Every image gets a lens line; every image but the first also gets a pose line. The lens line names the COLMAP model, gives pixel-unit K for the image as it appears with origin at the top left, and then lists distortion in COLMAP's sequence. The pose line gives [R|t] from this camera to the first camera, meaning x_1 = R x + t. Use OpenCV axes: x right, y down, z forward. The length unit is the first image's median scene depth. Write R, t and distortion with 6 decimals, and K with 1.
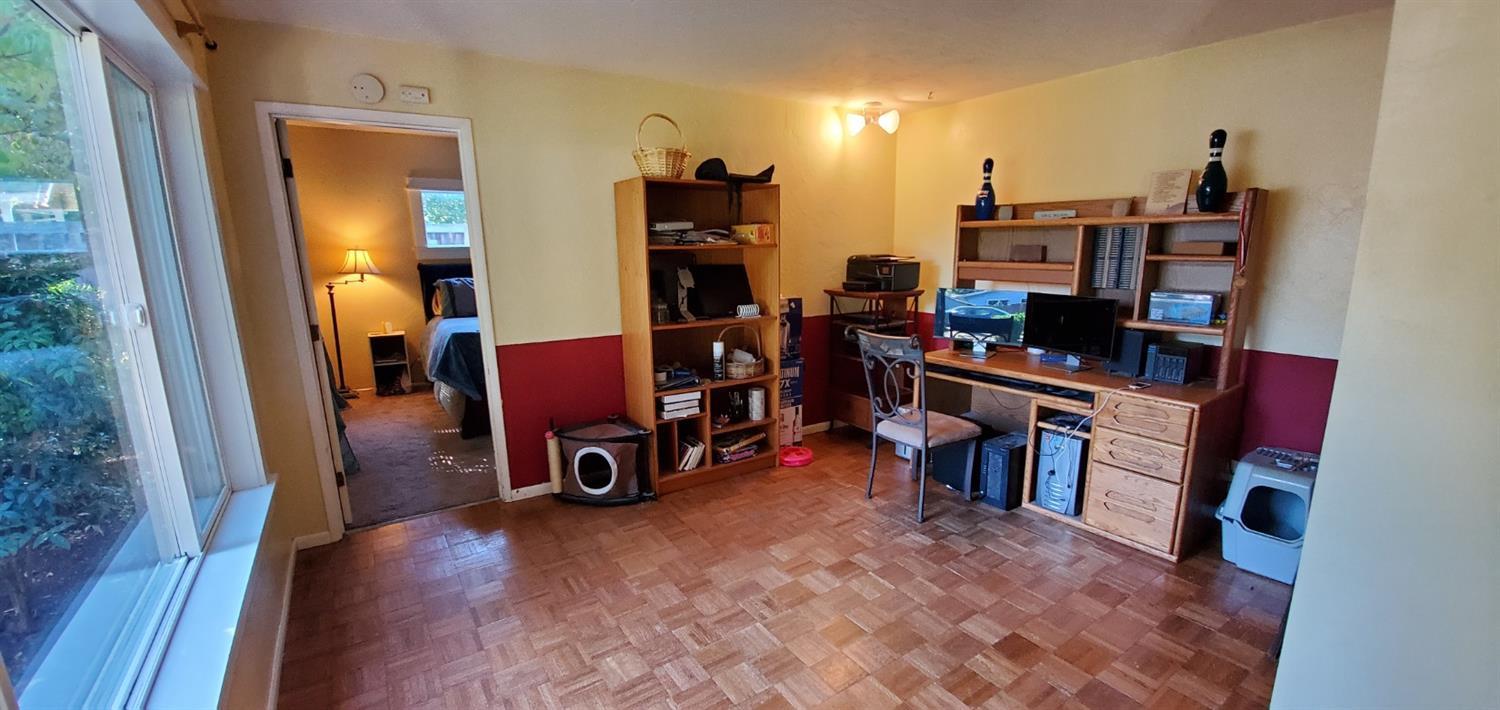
lens RADIAL K [[597.3, 0, 751.1], [0, 597.3, 382.2], [0, 0, 1]] dist [0.001413, -0.012857]
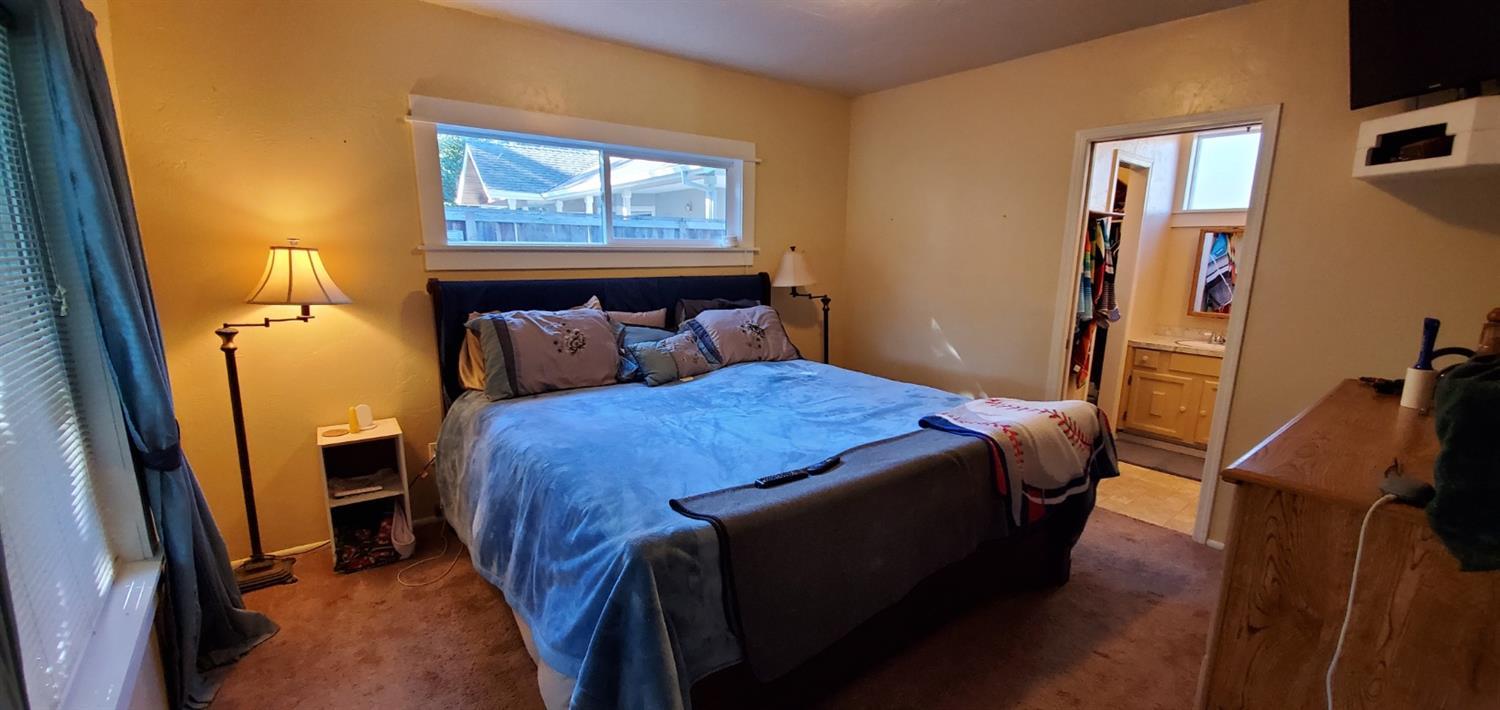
lens RADIAL K [[597.3, 0, 752.6], [0, 597.3, 380.8], [0, 0, 1]] dist [0.001413, -0.012857]
pose [[0.995853, 0.002699, 0.090937, -0.353175], [-0.001820, 0.999951, -0.009748, -0.116944], [-0.090959, 0.009542, 0.995809, 0.518404]]
